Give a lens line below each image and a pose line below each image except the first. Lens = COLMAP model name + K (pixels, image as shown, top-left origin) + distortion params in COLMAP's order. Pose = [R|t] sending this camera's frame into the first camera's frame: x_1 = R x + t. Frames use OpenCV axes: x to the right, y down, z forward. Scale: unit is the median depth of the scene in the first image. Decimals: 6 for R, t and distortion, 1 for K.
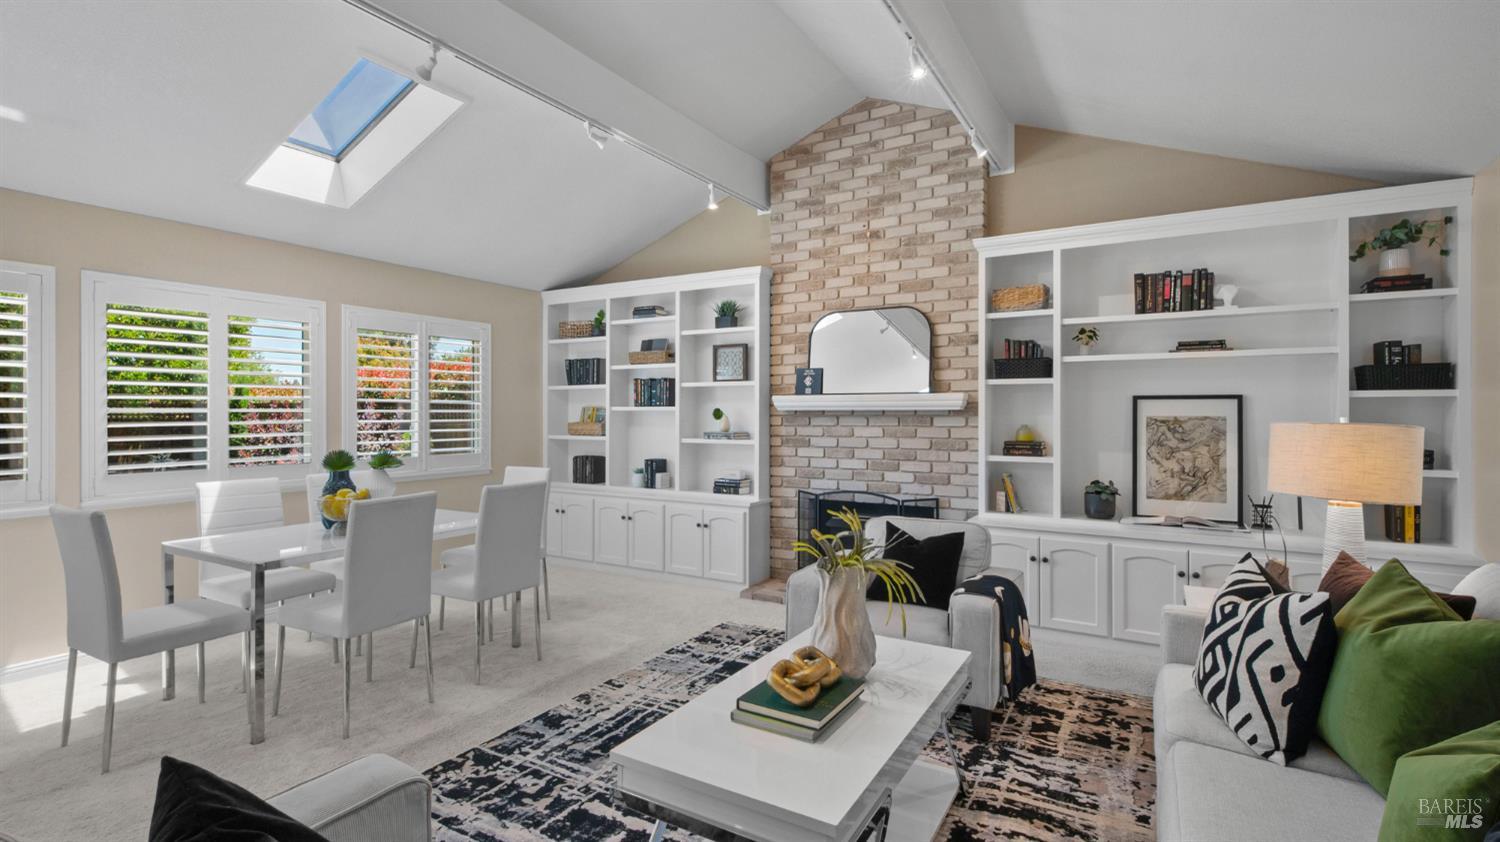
lens RADIAL K [[695.5, 0, 745.1], [0, 695.5, 412.3], [0, 0, 1]] dist [0.006455, -0.000876]
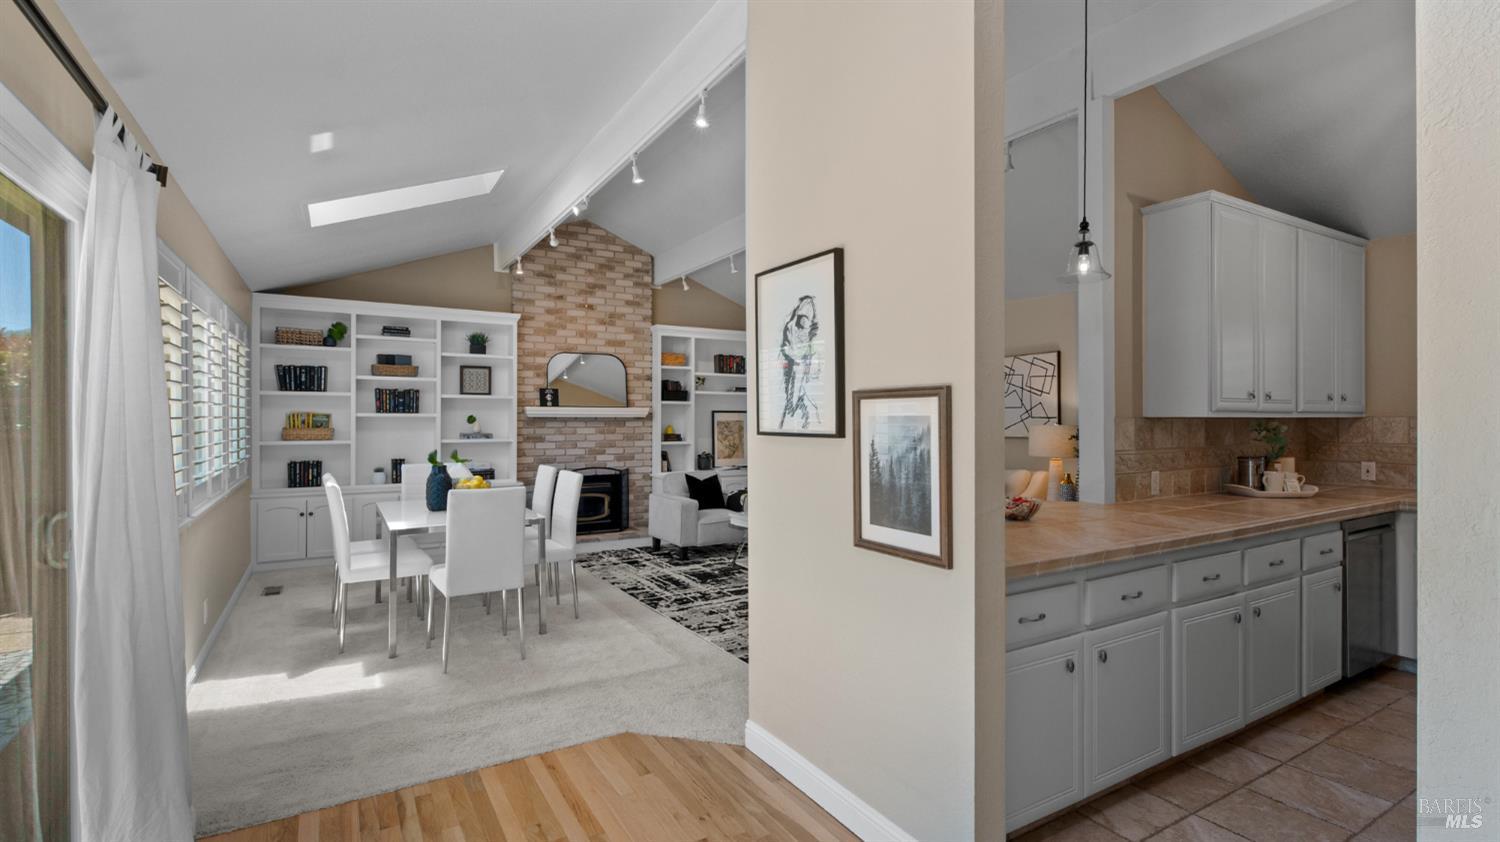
lens RADIAL K [[689.1, 0, 747.5], [0, 689.1, 415.3], [0, 0, 1]] dist [0.001093, -0.001097]
pose [[0.478881, 0.002417, 0.877877, -1.070964], [-0.004290, 0.999991, -0.000413, -0.008156], [-0.877870, -0.003568, 0.478887, -0.077044]]
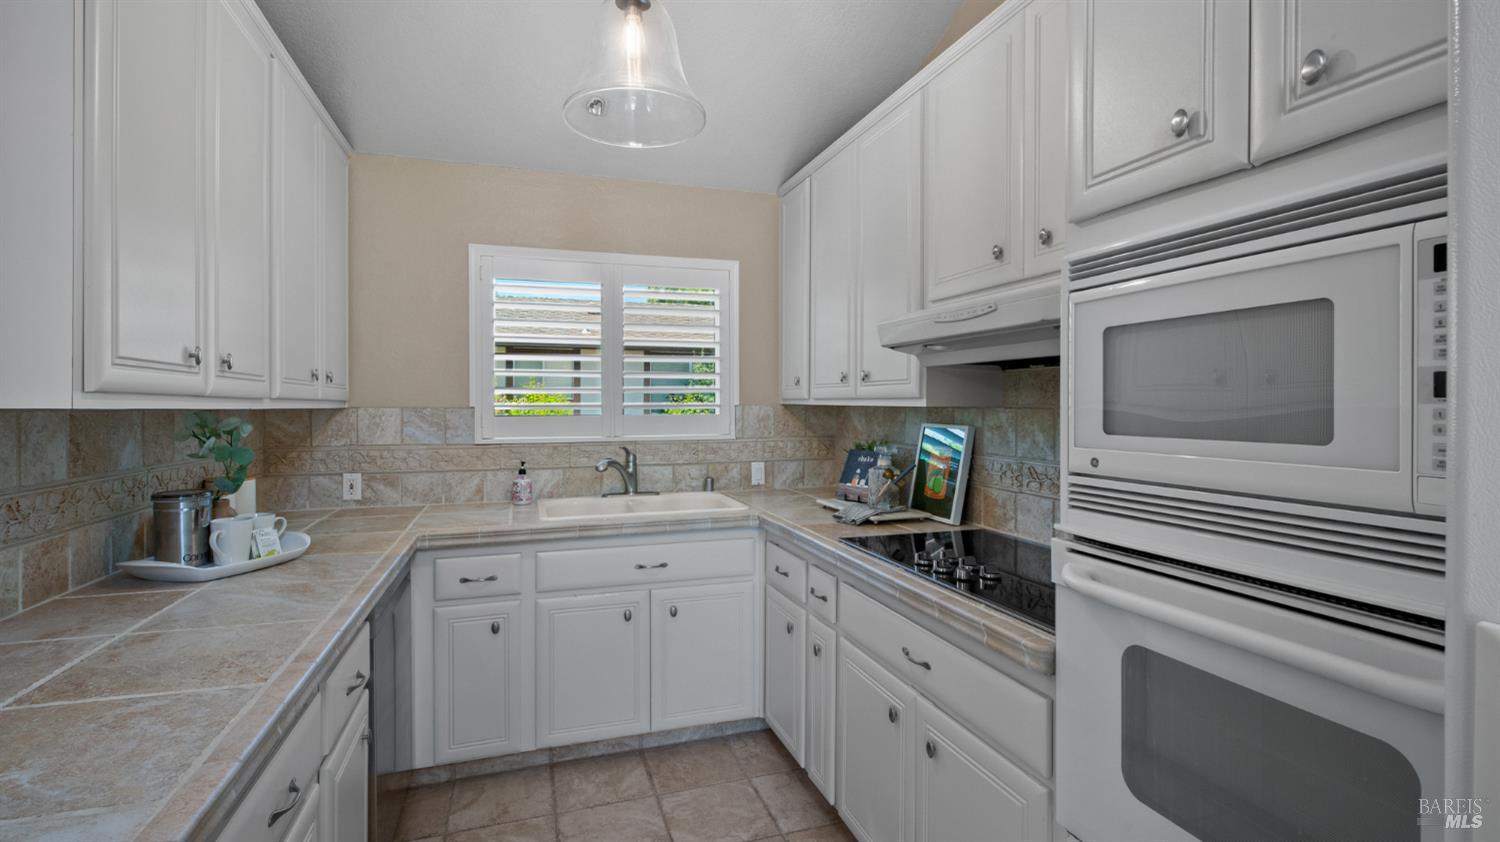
lens RADIAL K [[686.5, 0, 746.1], [0, 686.5, 407.2], [0, 0, 1]] dist [0.002794, -0.000226]
pose [[-0.752891, -0.000059, 0.658145, -0.565746], [-0.002535, 0.999993, -0.002811, -0.009313], [-0.658140, -0.003784, -0.752886, -0.126692]]
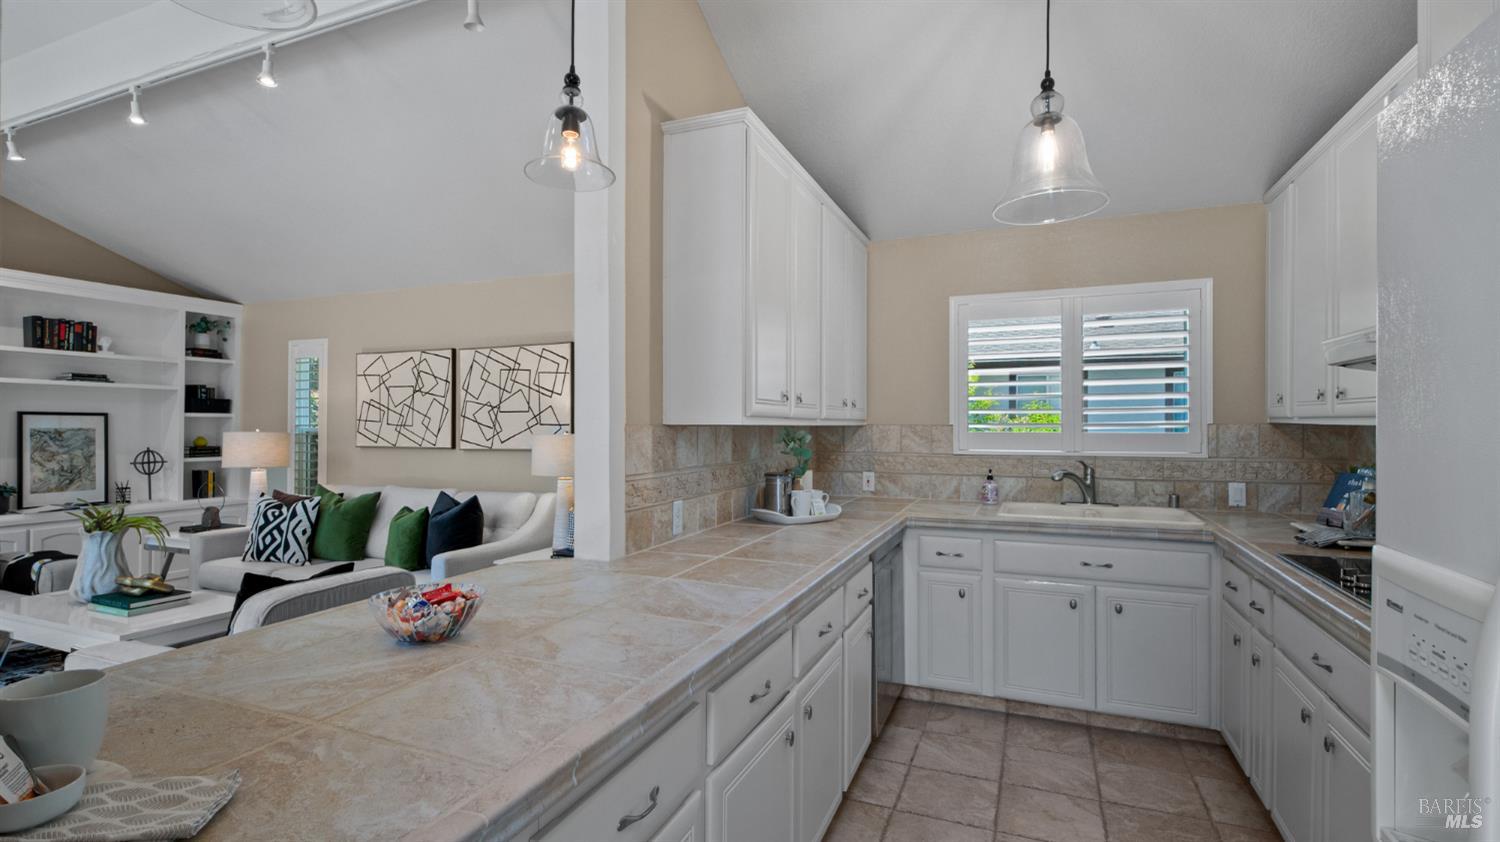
lens RADIAL K [[692.0, 0, 744.6], [0, 692.0, 419.4], [0, 0, 1]] dist [0.019918, -0.011546]
pose [[-0.136828, 0.006888, 0.990571, -0.733009], [-0.007576, 0.999939, -0.008000, -0.008684], [-0.990566, -0.008600, -0.136768, -0.085079]]
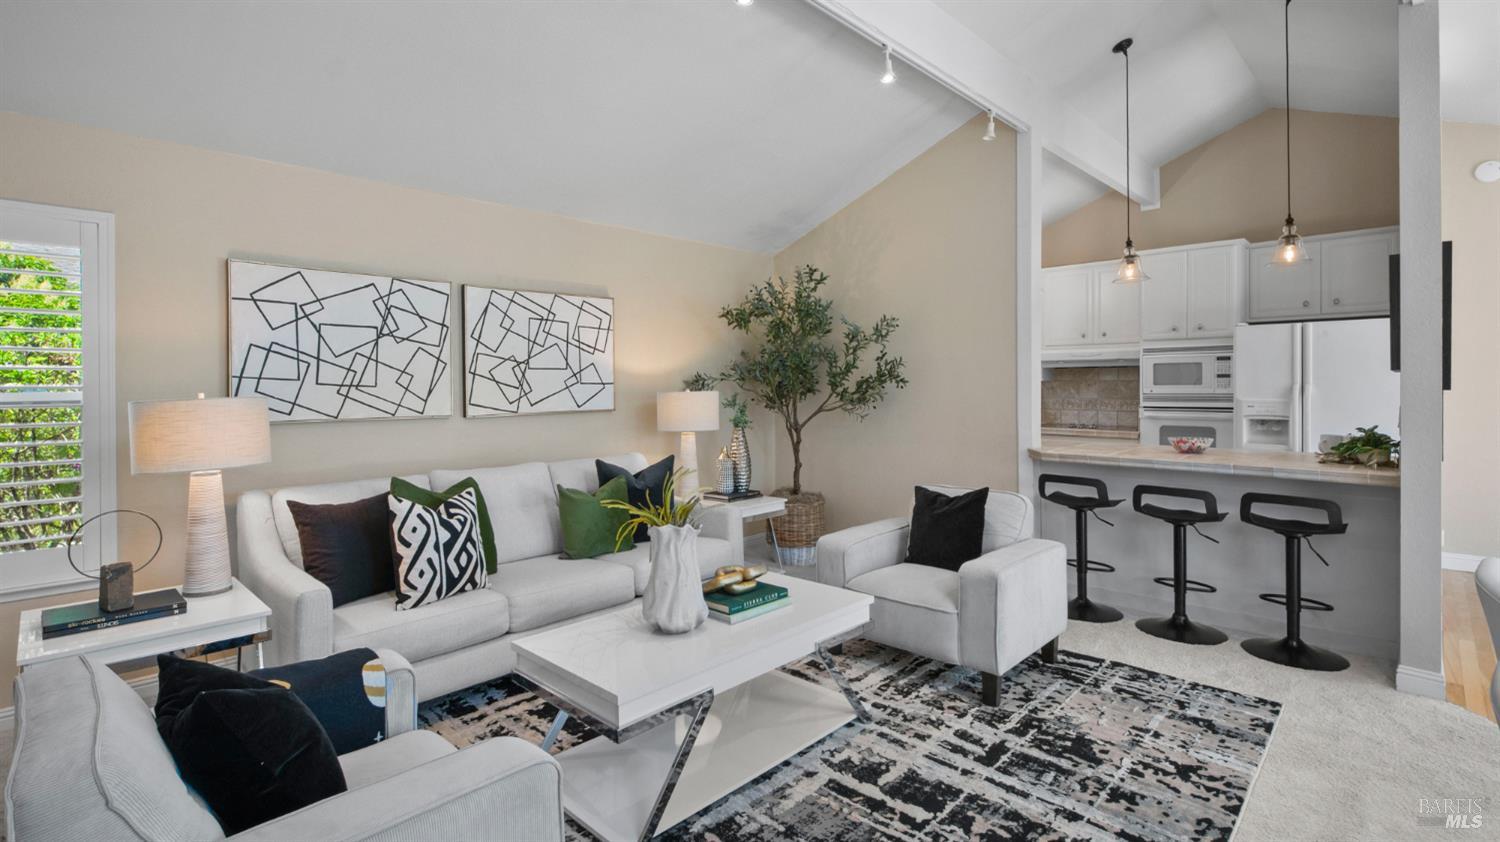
lens RADIAL K [[694.4, 0, 742.1], [0, 694.4, 384.8], [0, 0, 1]] dist [0.008713, -0.000417]
pose [[-0.970165, 0.008288, 0.242302, -0.105357], [0.006362, 0.999942, -0.008731, 0.004630], [-0.242361, -0.006930, -0.970162, 0.945011]]
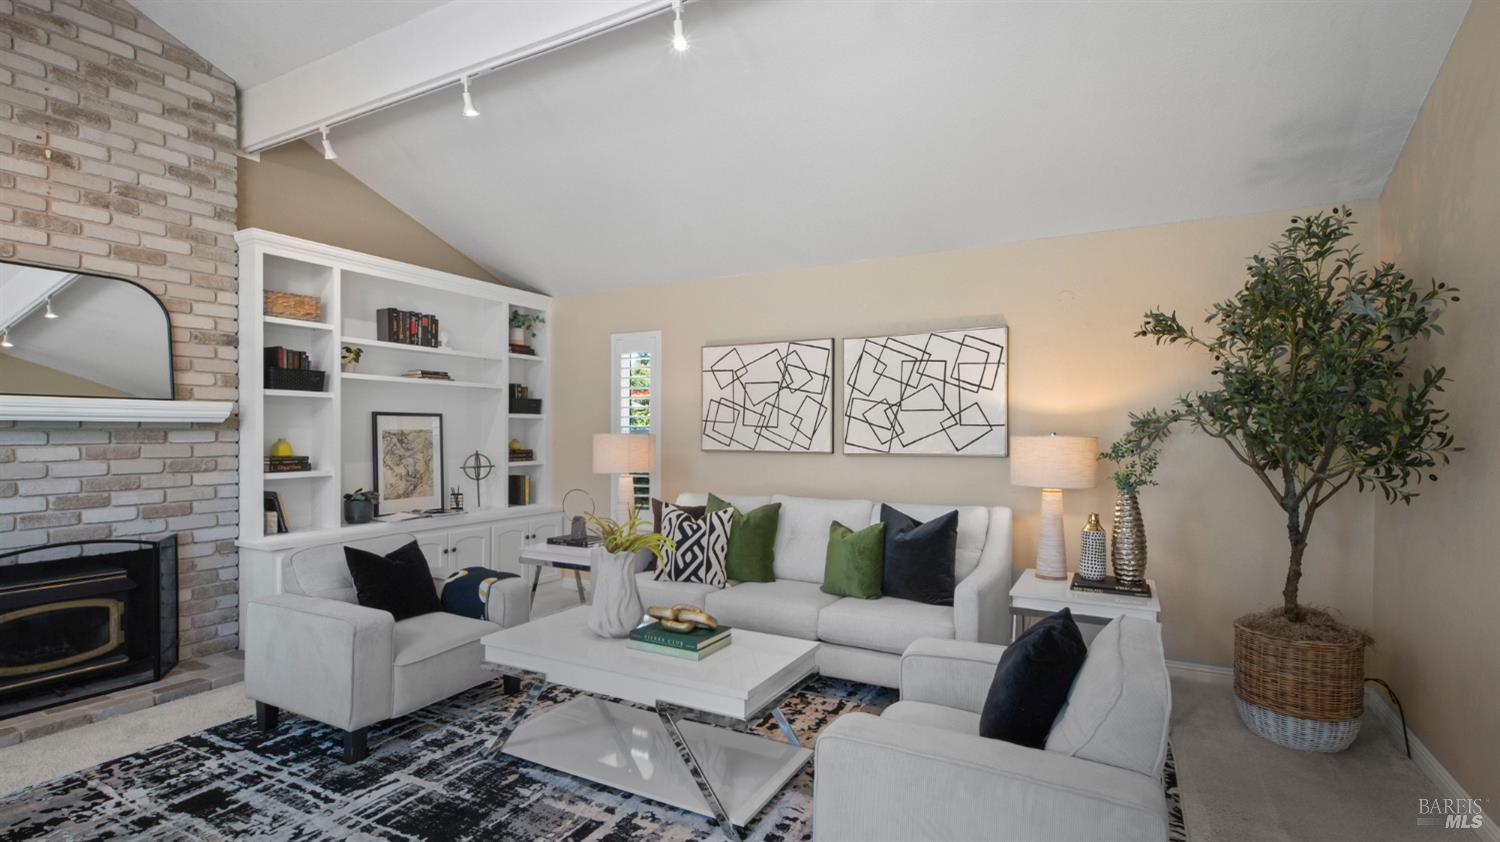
lens RADIAL K [[694.2, 0, 752.7], [0, 694.2, 436.7], [0, 0, 1]] dist [0.008980, -0.007264]
pose [[-0.038869, -0.010721, 0.999187, -0.531543], [-0.007178, 0.999920, 0.010449, 0.000512], [-0.999219, -0.006766, -0.038943, 0.374324]]
